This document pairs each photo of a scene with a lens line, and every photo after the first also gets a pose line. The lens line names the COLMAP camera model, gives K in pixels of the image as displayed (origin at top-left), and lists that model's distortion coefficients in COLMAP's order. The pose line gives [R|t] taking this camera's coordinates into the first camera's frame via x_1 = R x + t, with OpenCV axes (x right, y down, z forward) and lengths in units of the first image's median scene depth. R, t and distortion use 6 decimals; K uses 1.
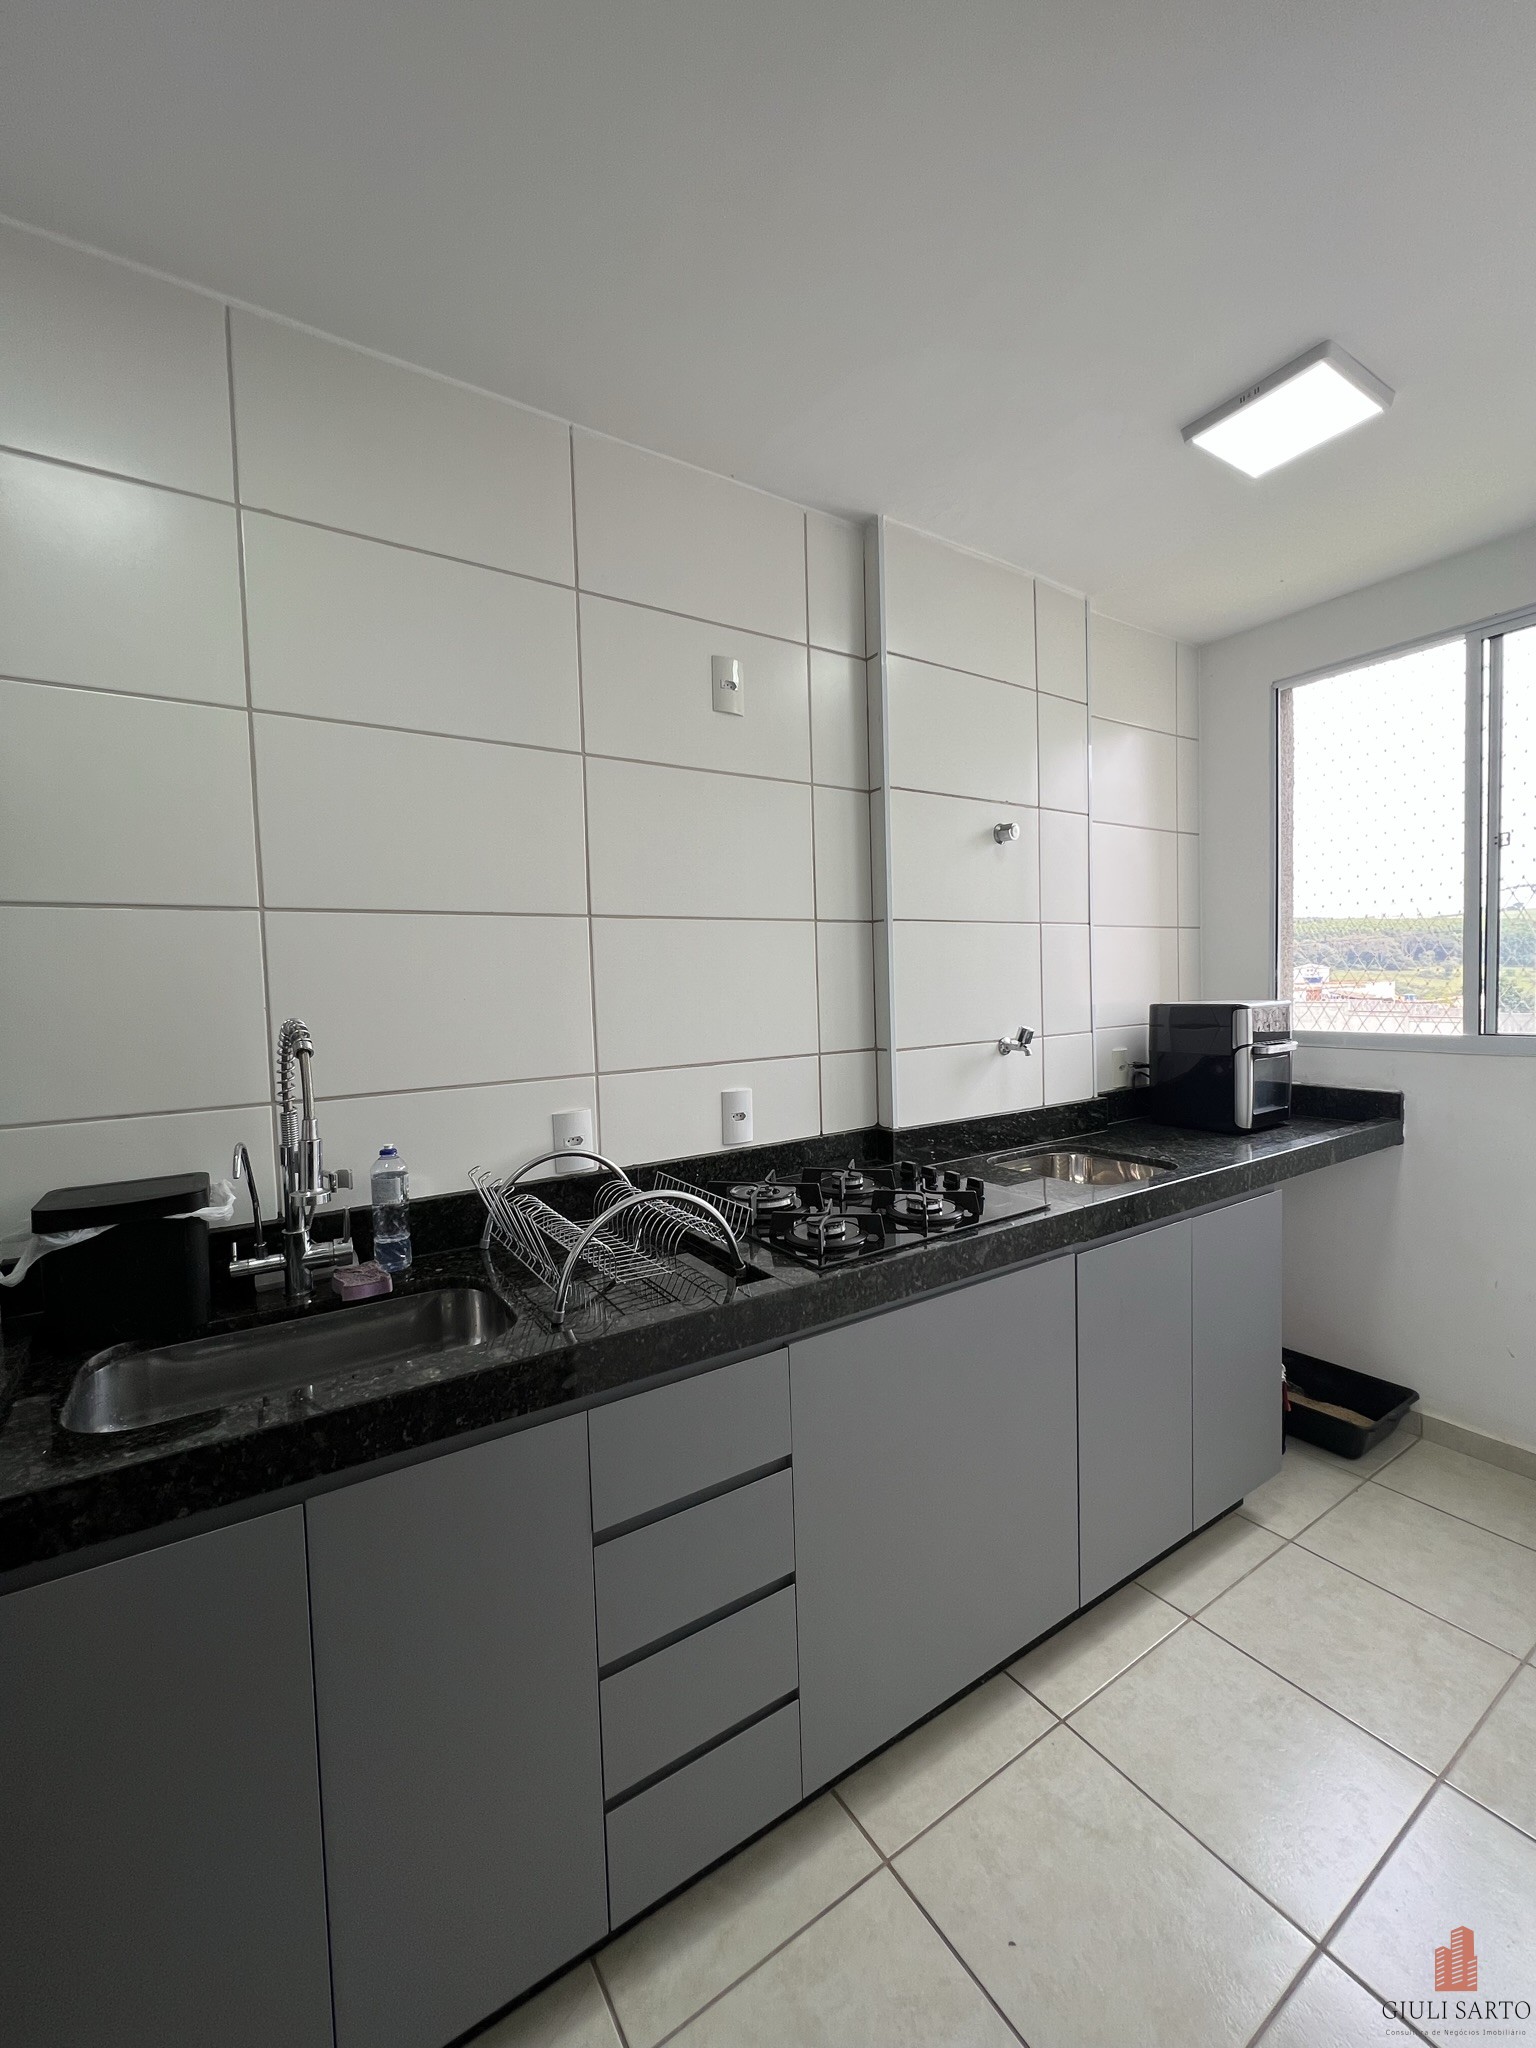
lens RADIAL K [[822.2, 0, 763.0], [0, 822.2, 1024.7], [0, 0, 1]] dist [-0.003592, 0.000948]
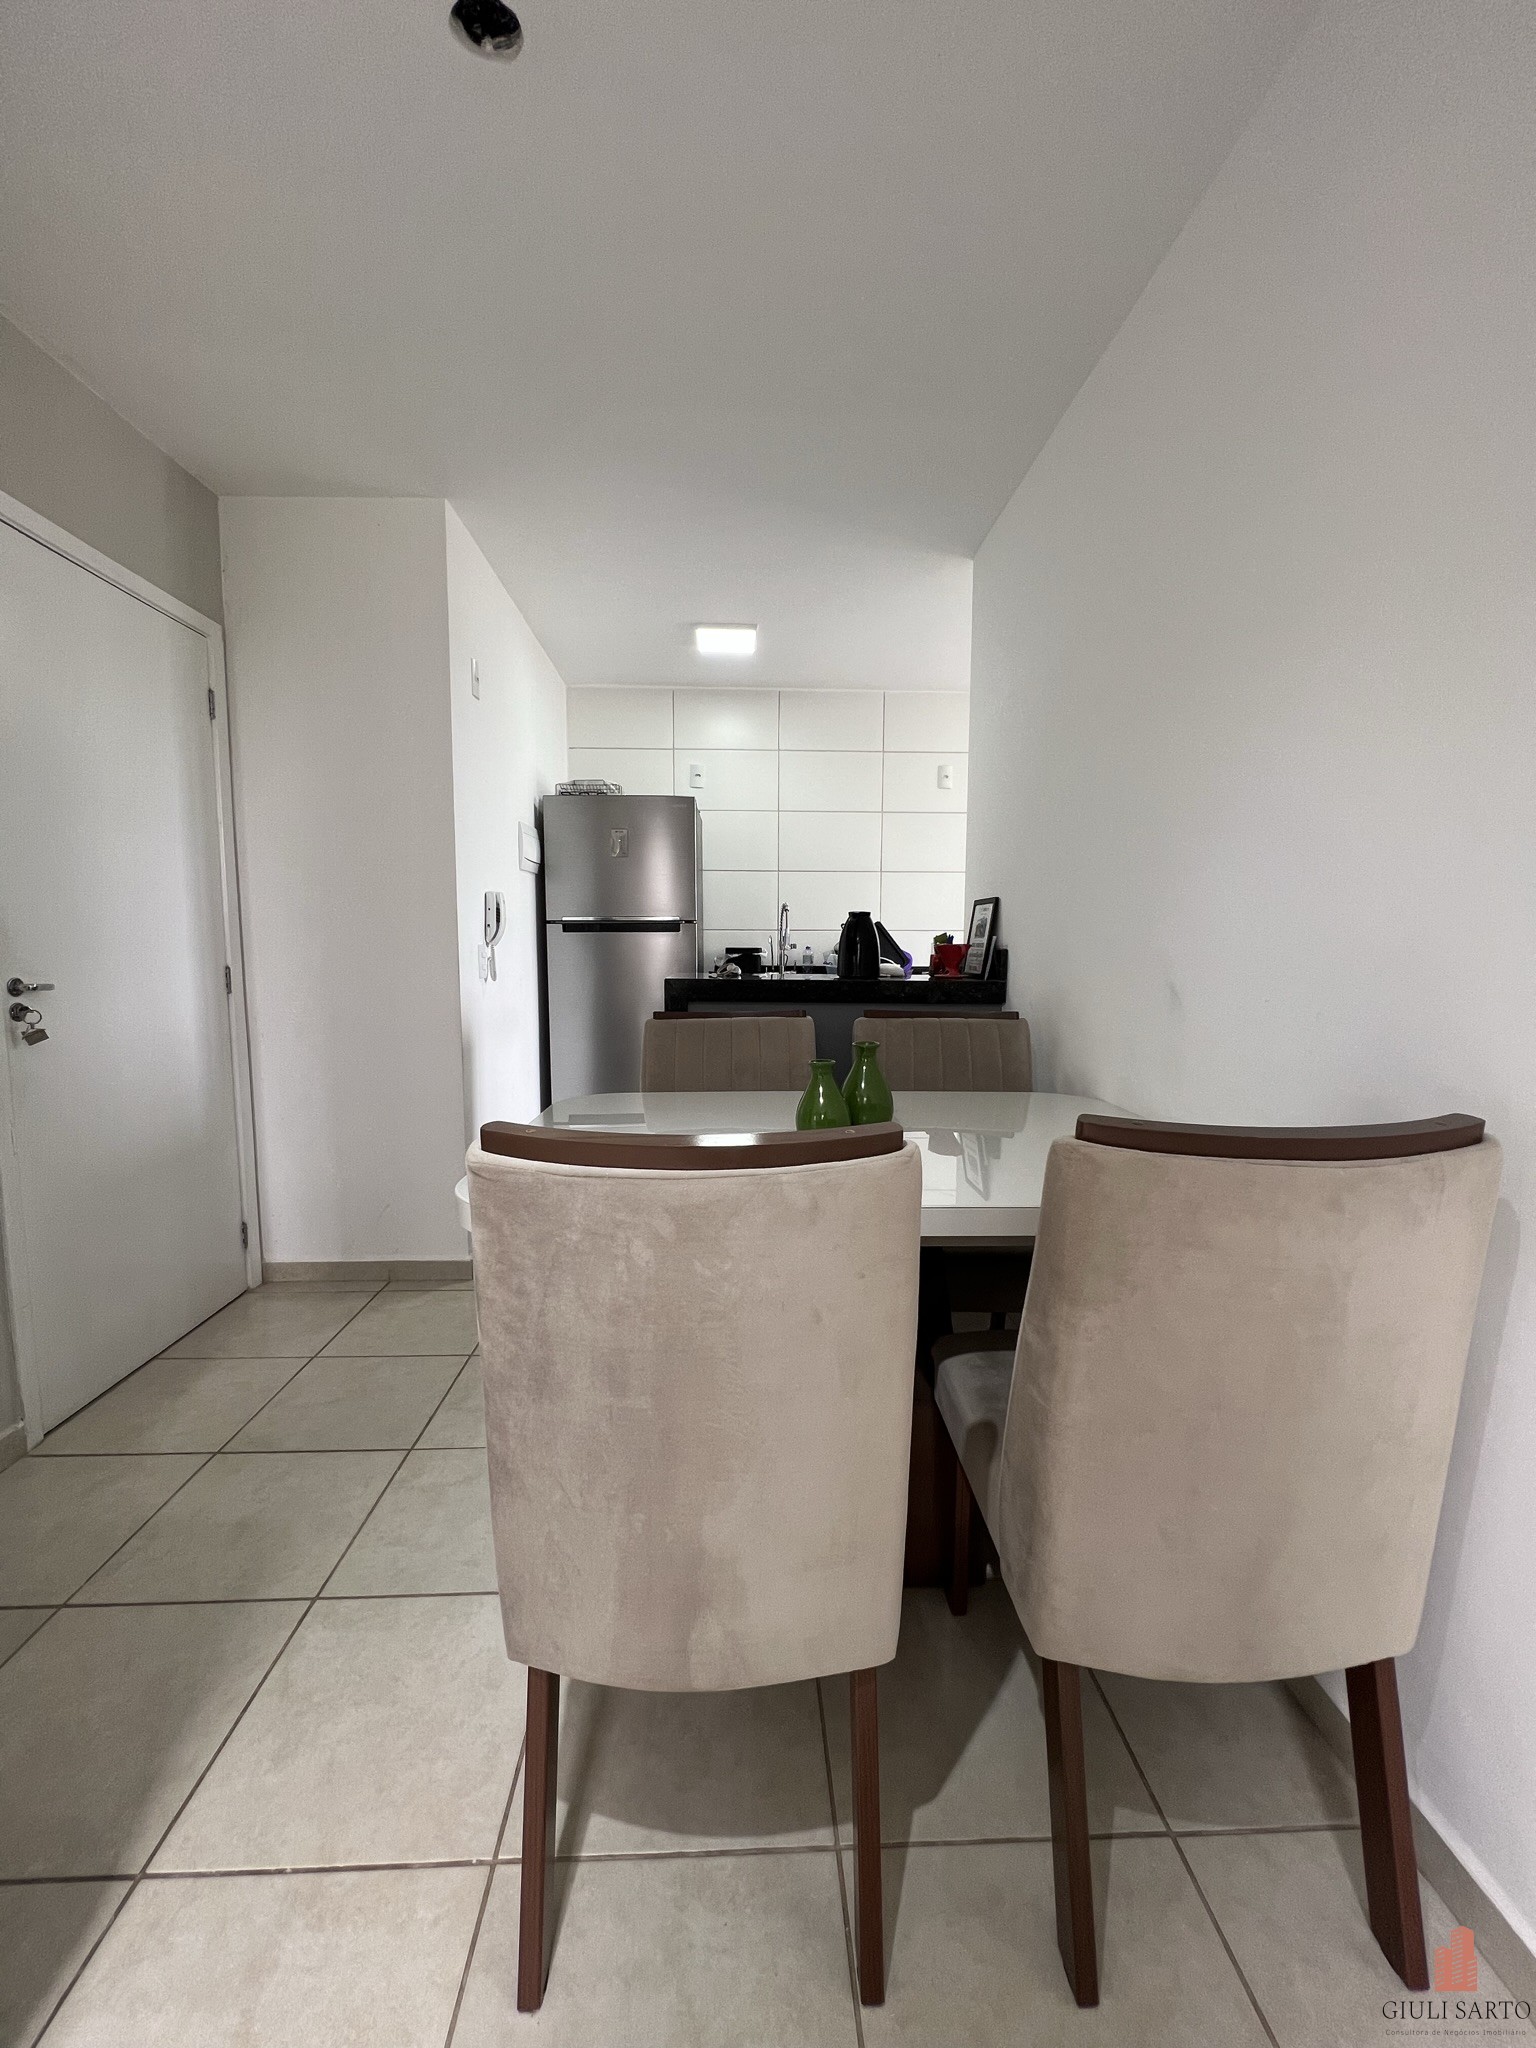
lens RADIAL K [[822.2, 0, 763.9], [0, 822.2, 1030.5], [0, 0, 1]] dist [-0.003592, 0.000948]
pose [[0.856909, 0.087591, -0.507971, 0.738344], [-0.053840, 0.995276, 0.080795, 0.159425], [0.512648, -0.041885, 0.857577, -1.299569]]
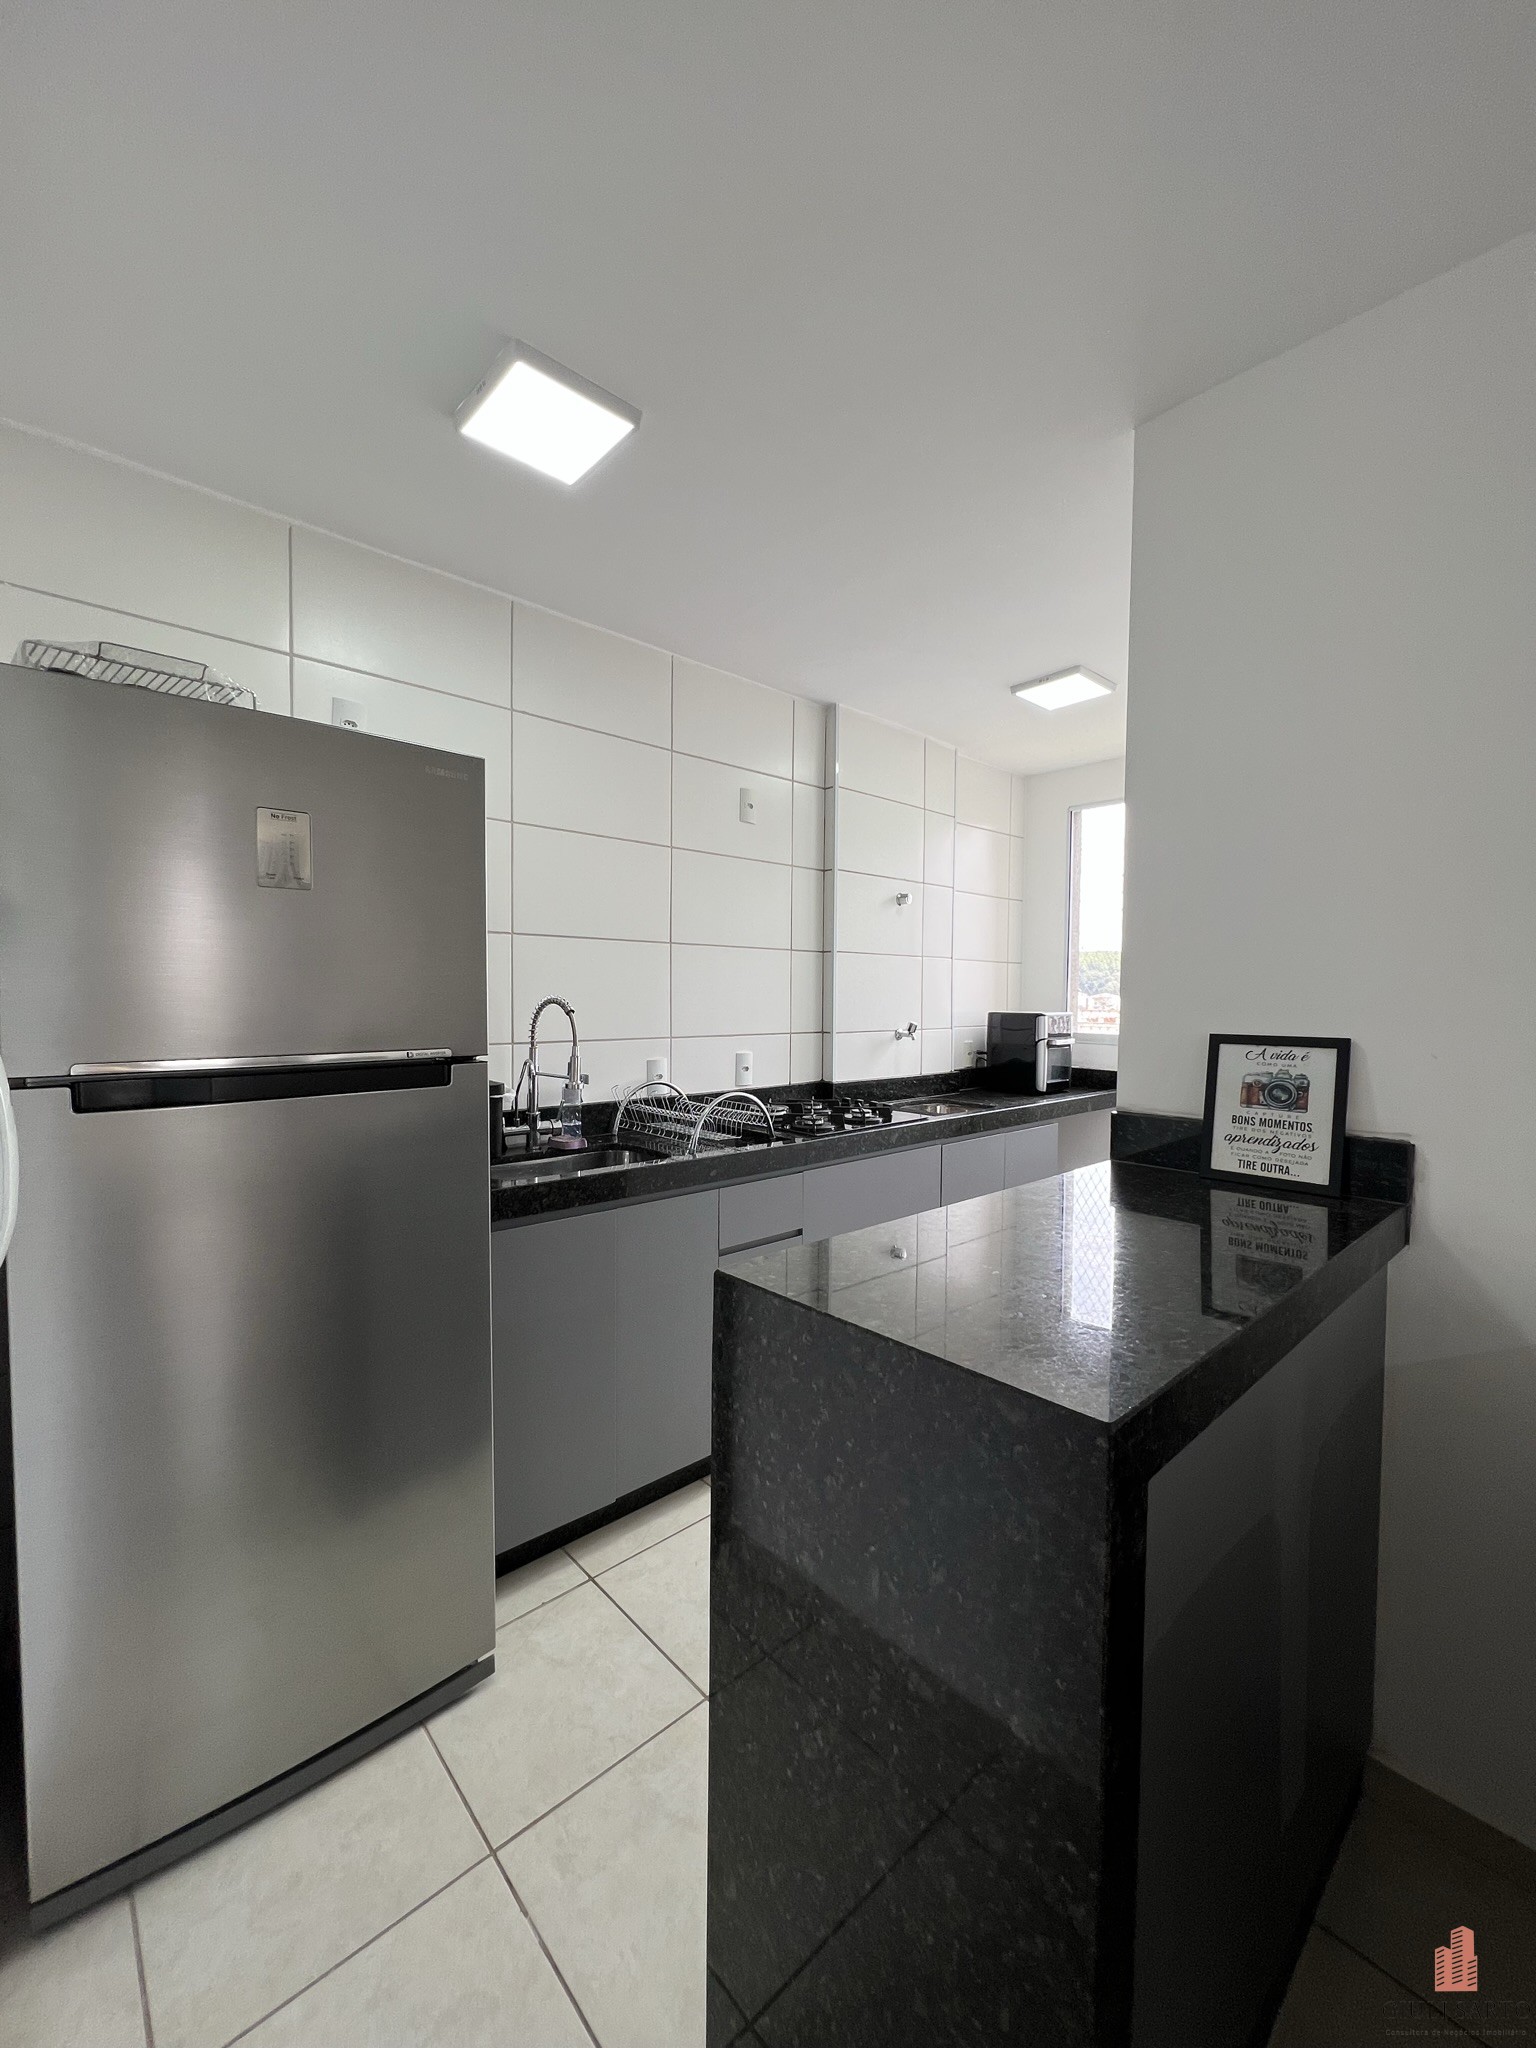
lens RADIAL K [[822.2, 0, 764.3], [0, 822.2, 1024.6], [0, 0, 1]] dist [-0.003592, 0.000948]
pose [[0.986332, 0.032578, 0.161516, -0.240230], [-0.030307, 0.999404, -0.016503, 0.046268], [-0.161957, 0.011382, 0.986732, -0.568970]]
